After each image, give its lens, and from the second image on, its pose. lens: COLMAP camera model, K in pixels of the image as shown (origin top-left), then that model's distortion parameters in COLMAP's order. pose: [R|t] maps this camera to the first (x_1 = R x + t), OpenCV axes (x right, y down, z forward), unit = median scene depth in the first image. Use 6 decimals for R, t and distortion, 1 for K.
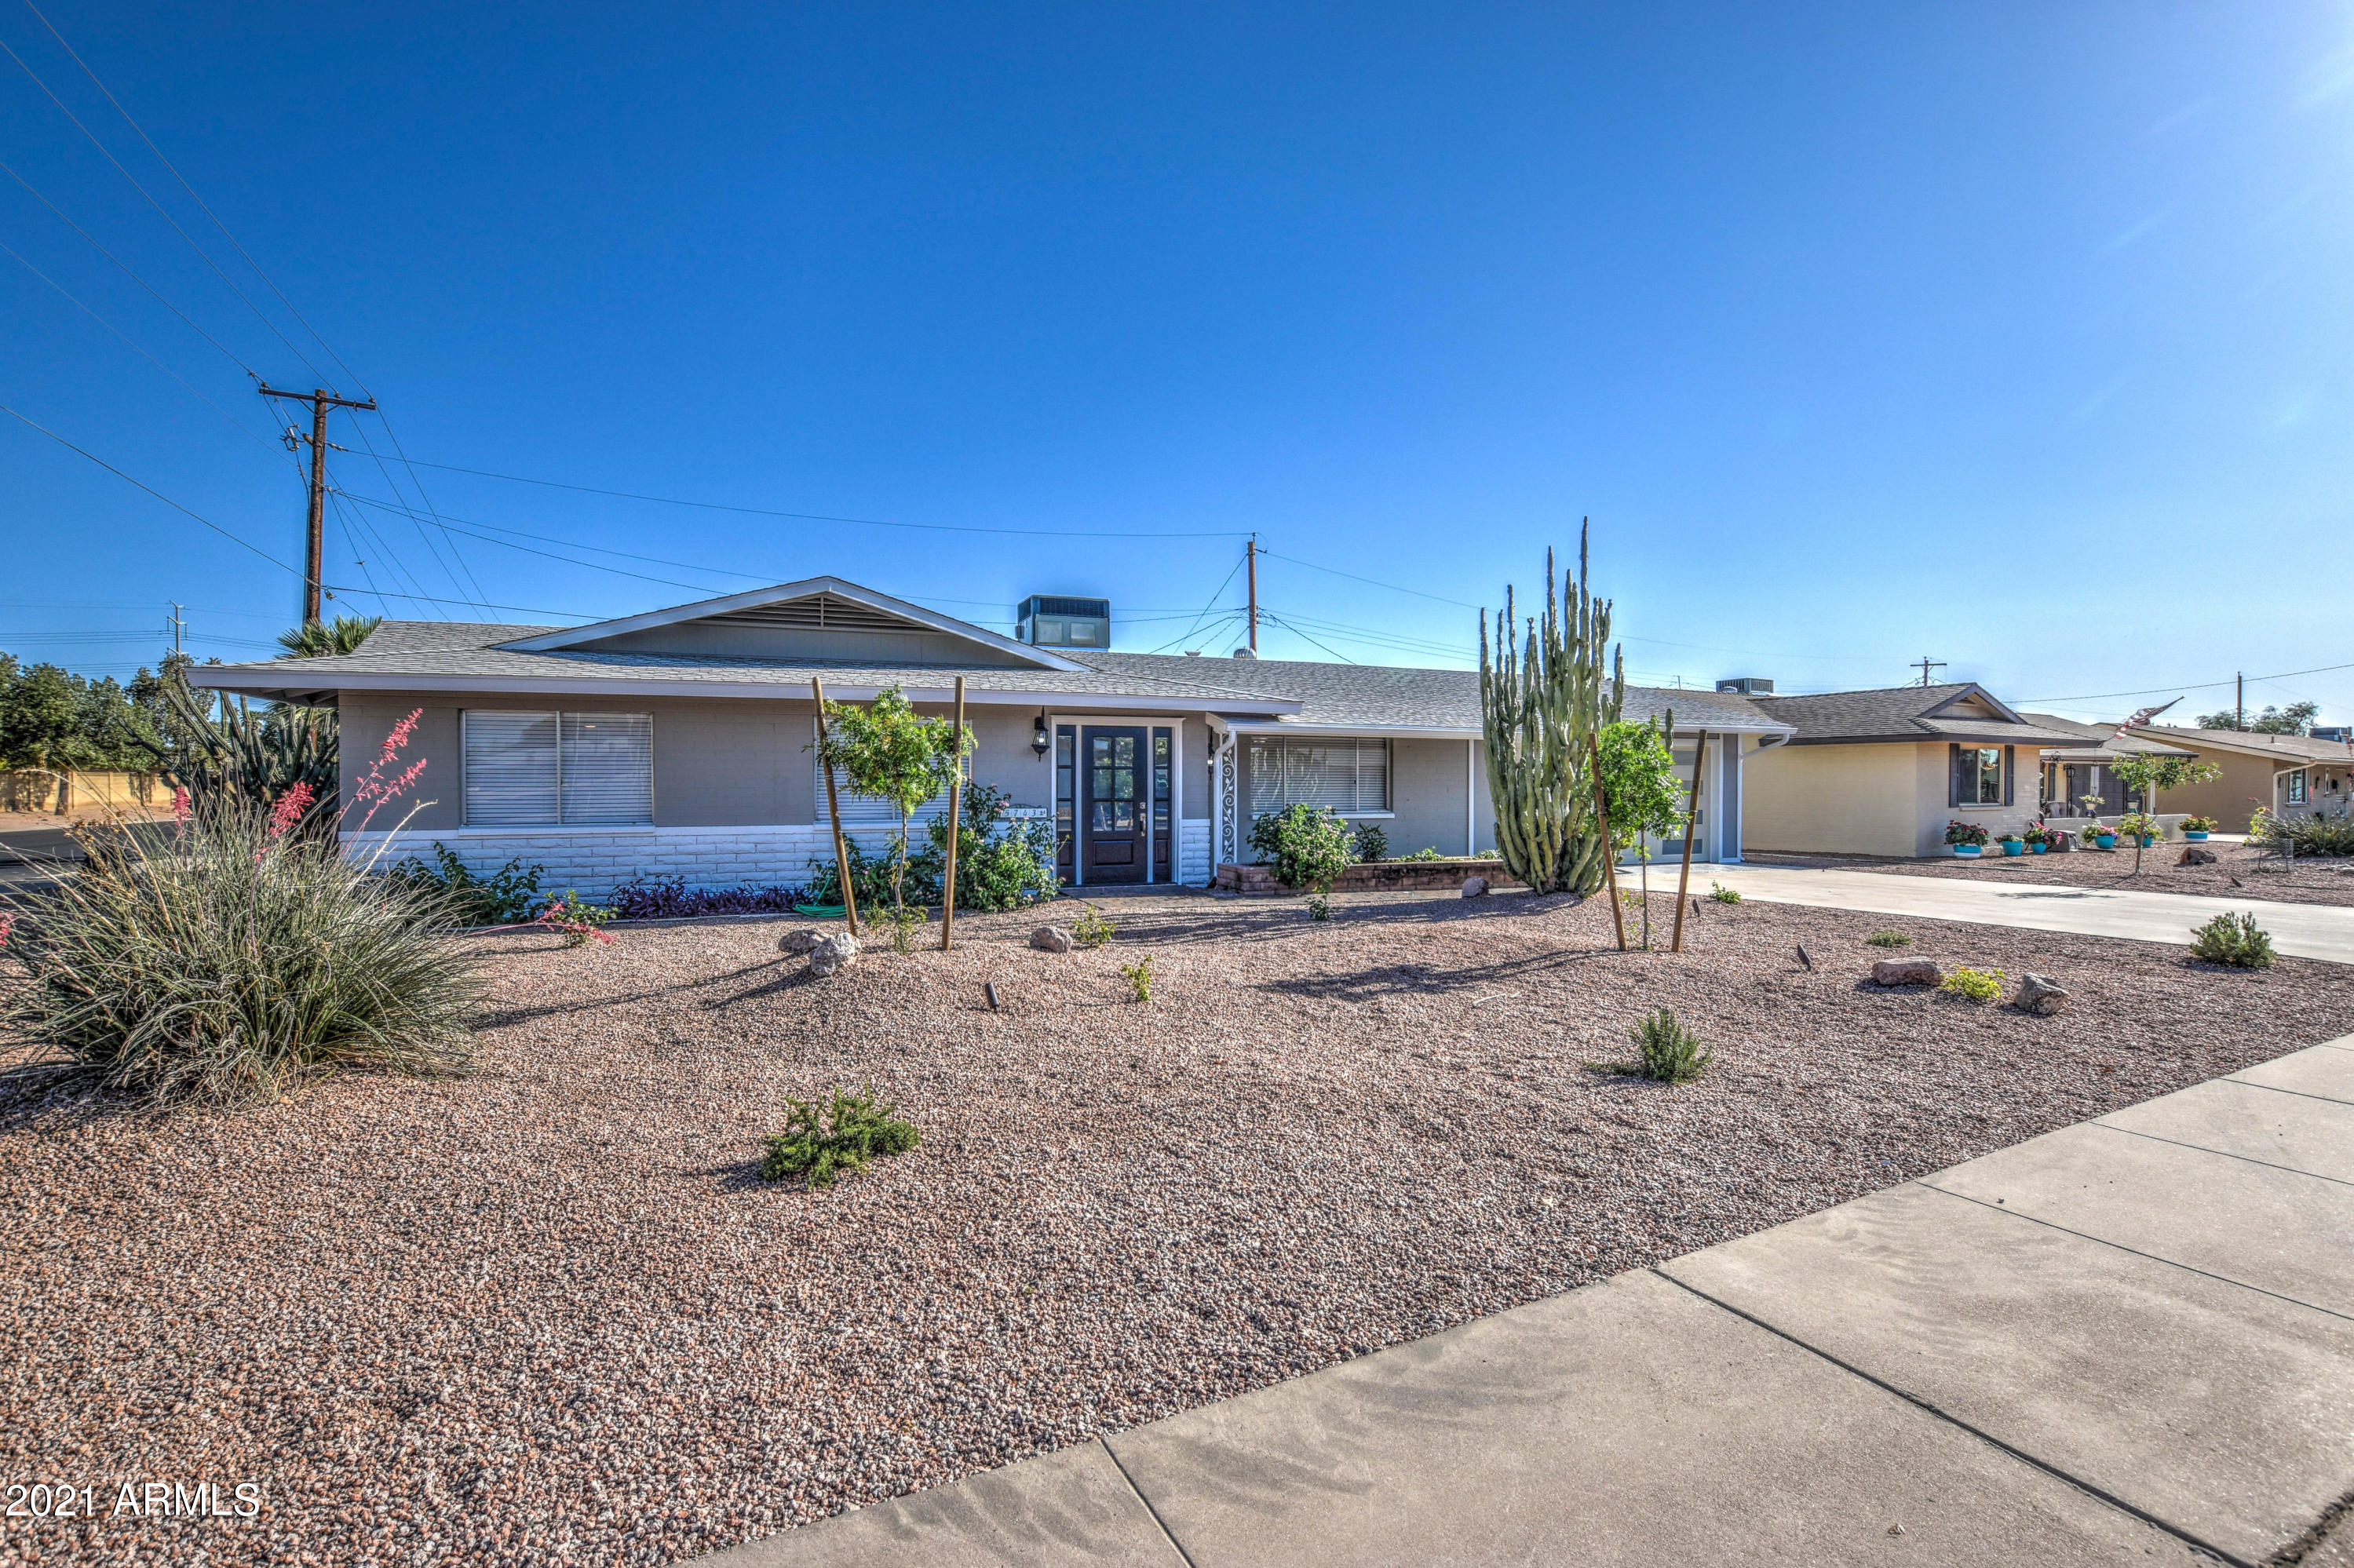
lens RADIAL K [[1060.0, 0, 1163.4], [0, 1060.0, 789.2], [0, 0, 1]] dist [-0.028640, 0.000204]
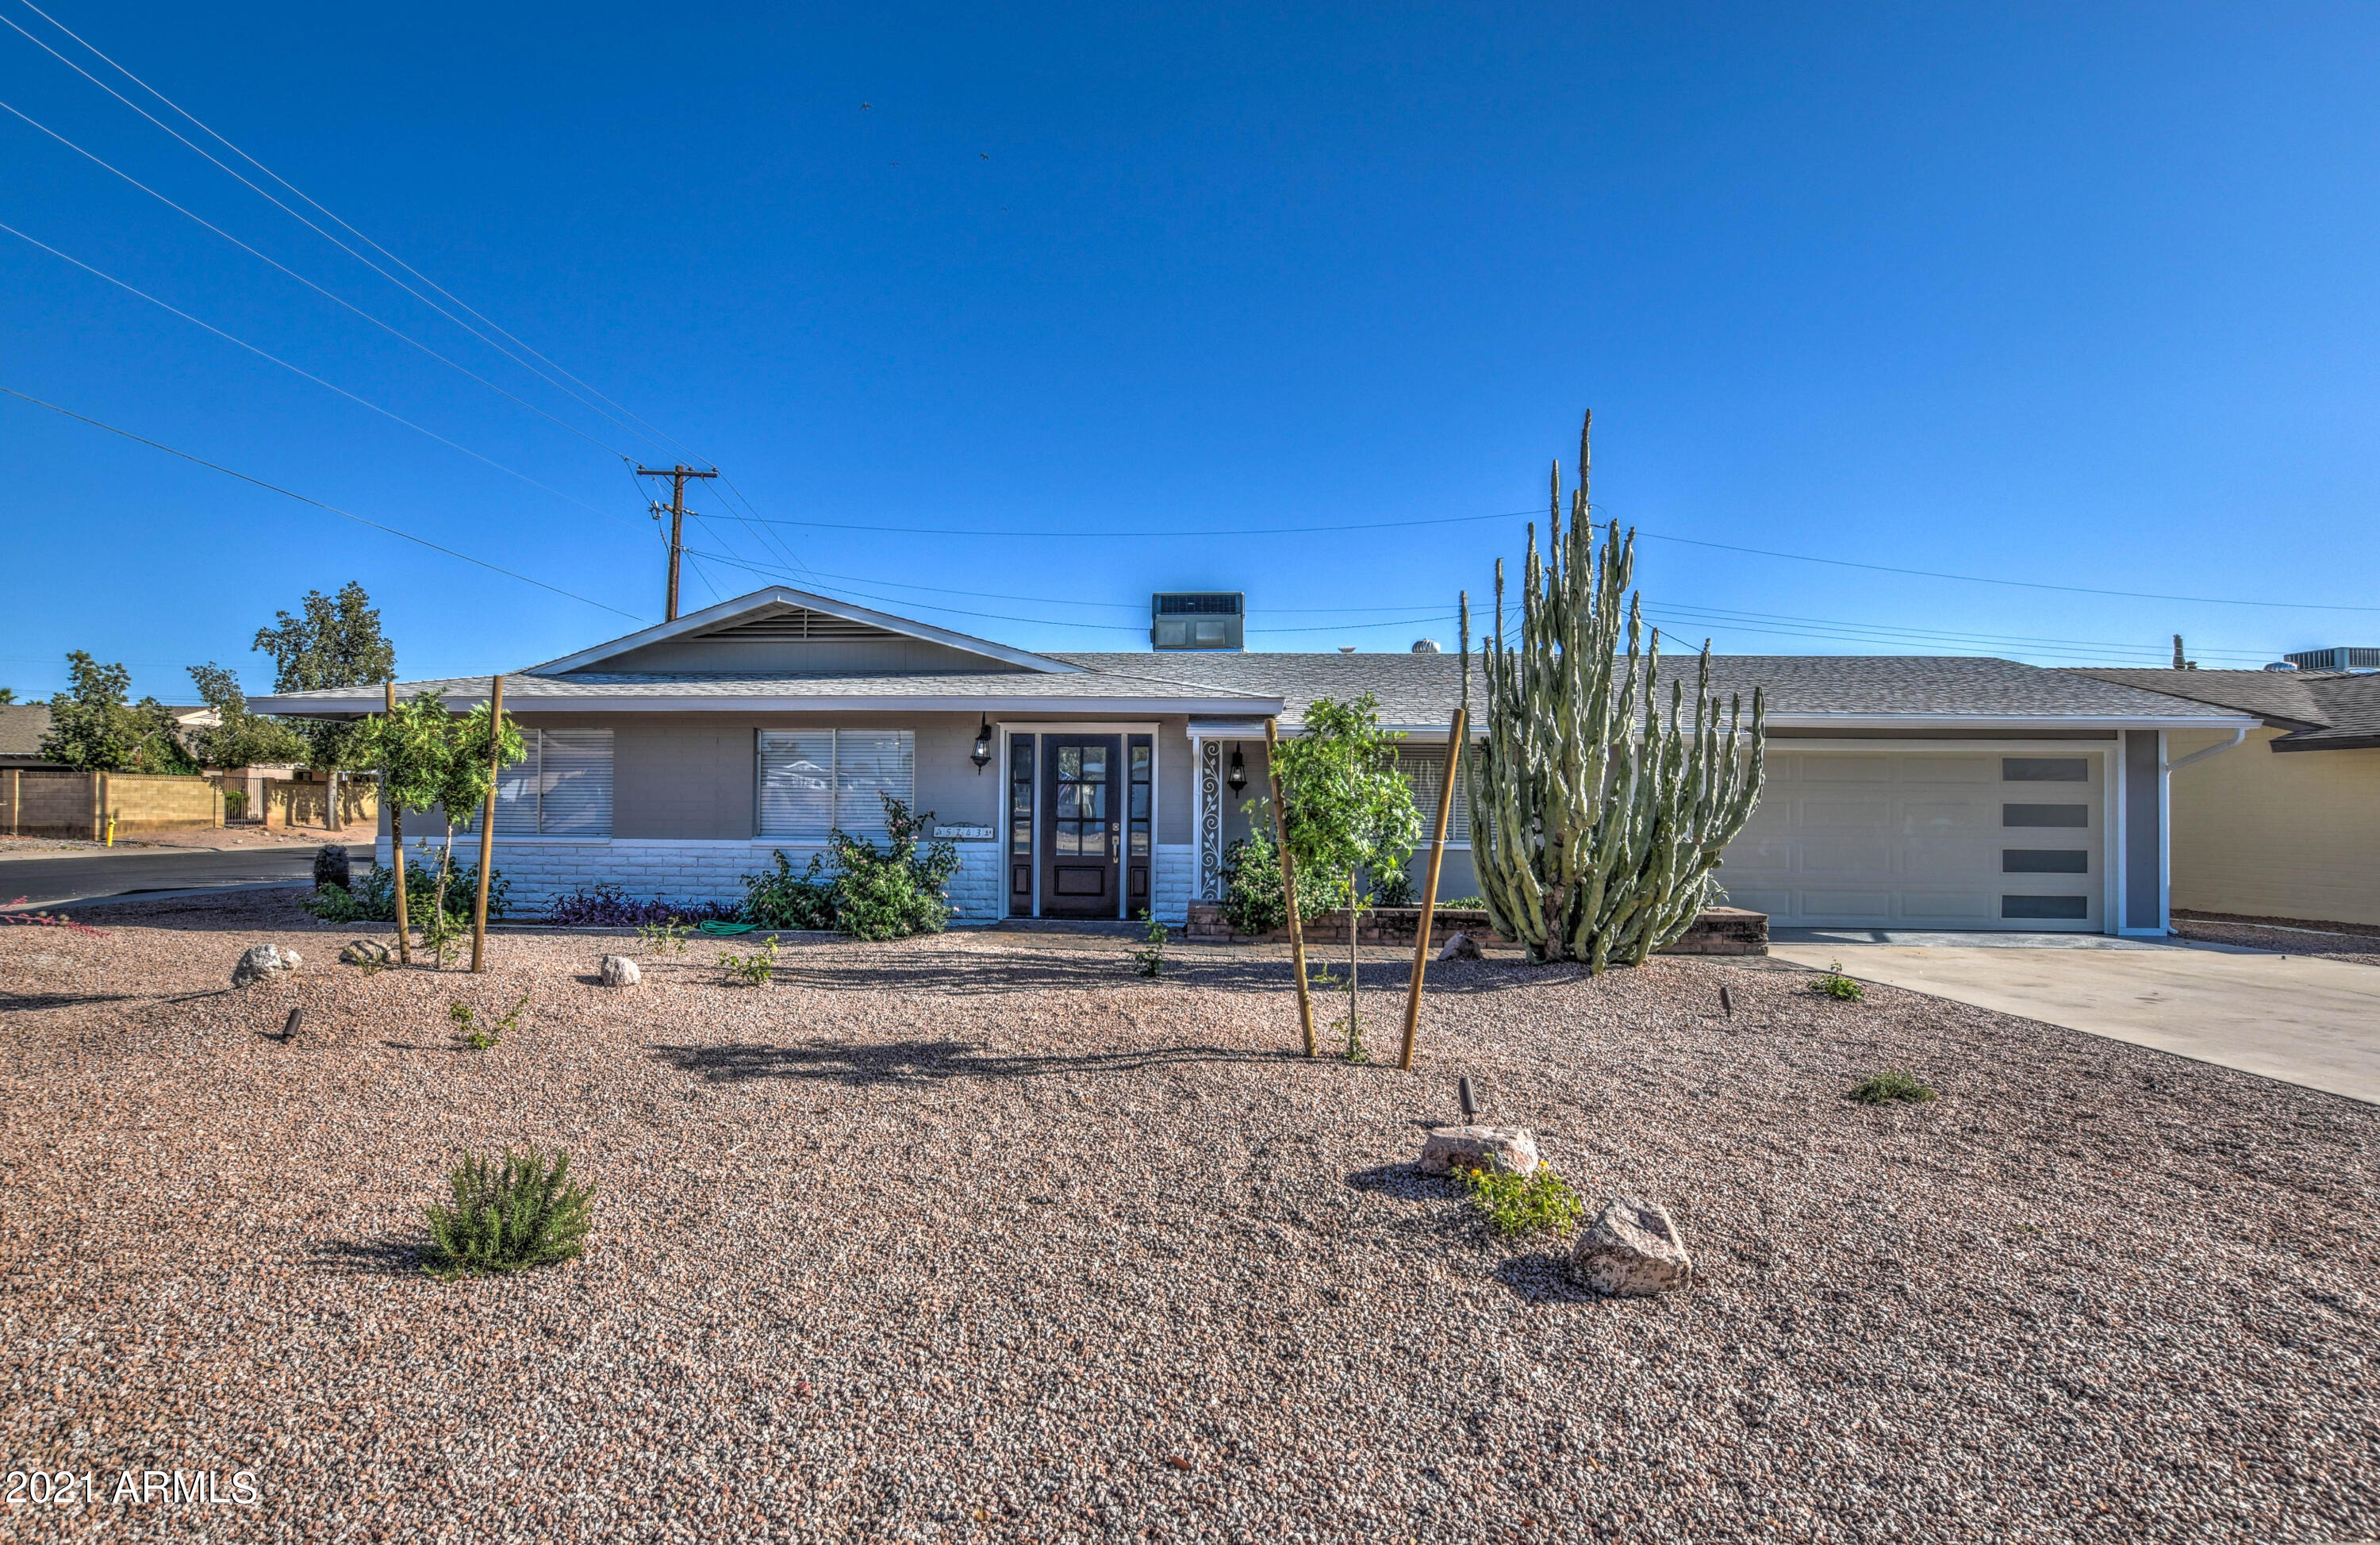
lens RADIAL K [[1107.6, 0, 1134.6], [0, 1107.6, 791.1], [0, 0, 1]] dist [-0.024641, 0.000606]
pose [[0.898165, 0.002090, -0.439654, 0.395193], [-0.010804, 0.999792, -0.017319, 0.001822], [0.439526, 0.020305, 0.898000, 0.211320]]
